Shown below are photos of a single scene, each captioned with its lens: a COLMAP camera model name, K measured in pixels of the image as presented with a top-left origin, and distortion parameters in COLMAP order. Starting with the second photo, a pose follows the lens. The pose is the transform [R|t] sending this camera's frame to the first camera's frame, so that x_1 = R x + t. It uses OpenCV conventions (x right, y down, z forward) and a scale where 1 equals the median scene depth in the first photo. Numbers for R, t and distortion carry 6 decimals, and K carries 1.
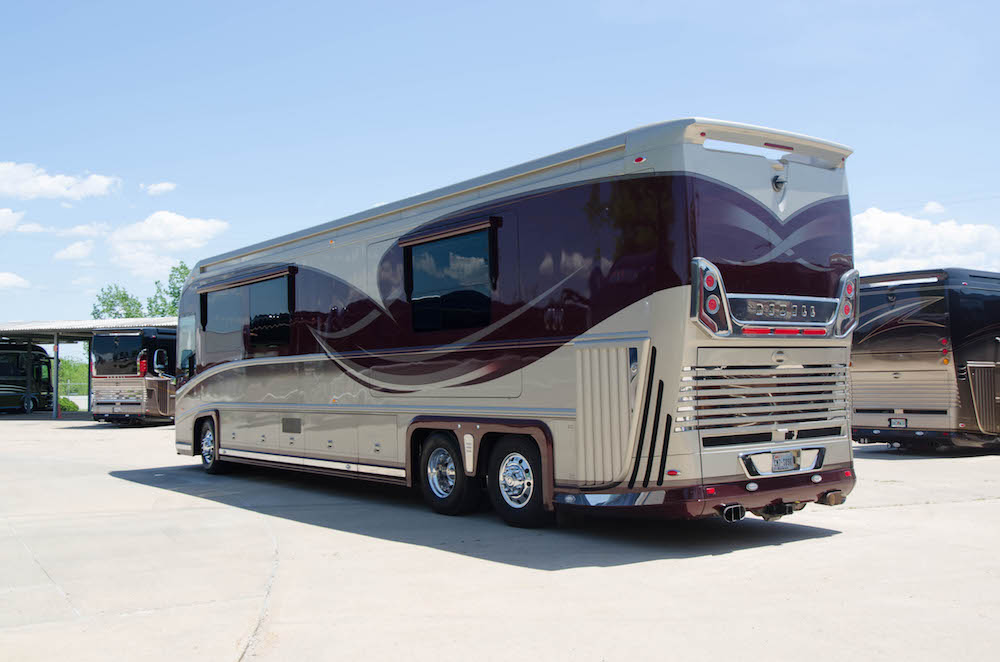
lens RADIAL K [[1013.4, 0, 518.9], [0, 1013.4, 332.2], [0, 0, 1]] dist [0.000830, -0.002185]
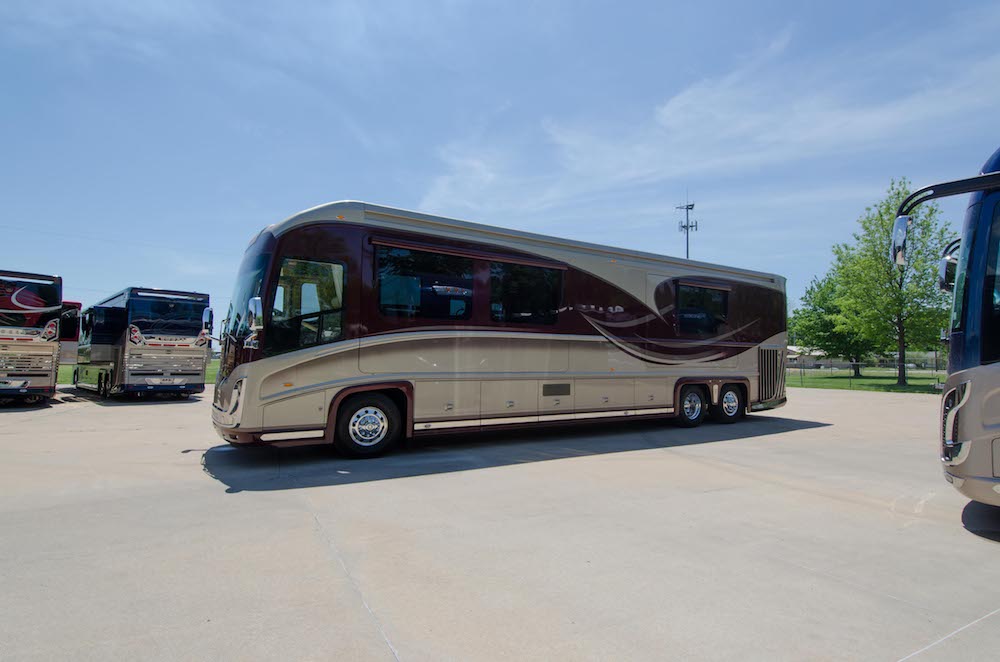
lens RADIAL K [[519.8, 0, 470.3], [0, 519.8, 329.9], [0, 0, 1]] dist [0.000436, -0.001301]
pose [[0.089901, 0.057386, 0.994296, -0.935737], [-0.074192, 0.995951, -0.050773, 0.063290], [-0.993183, -0.069204, 0.093794, 1.124736]]
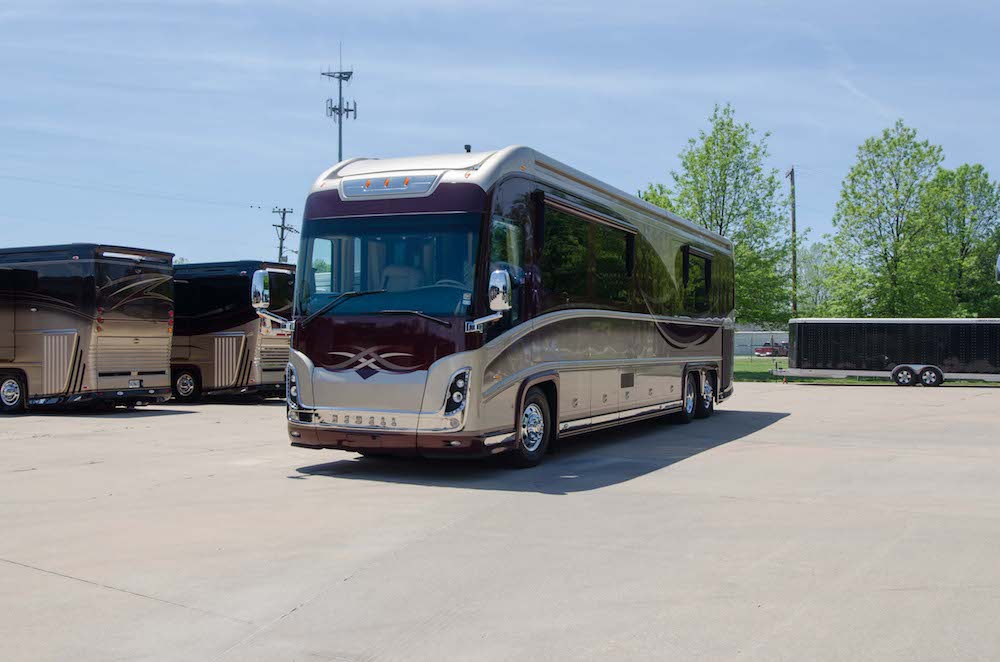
lens RADIAL K [[1013.4, 0, 518.9], [0, 1013.4, 332.2], [0, 0, 1]] dist [0.000830, -0.002185]
pose [[-0.480126, 0.024212, 0.876865, -1.185238], [-0.039789, 0.997989, -0.049343, 0.105520], [-0.876296, -0.058580, -0.478198, 1.726886]]
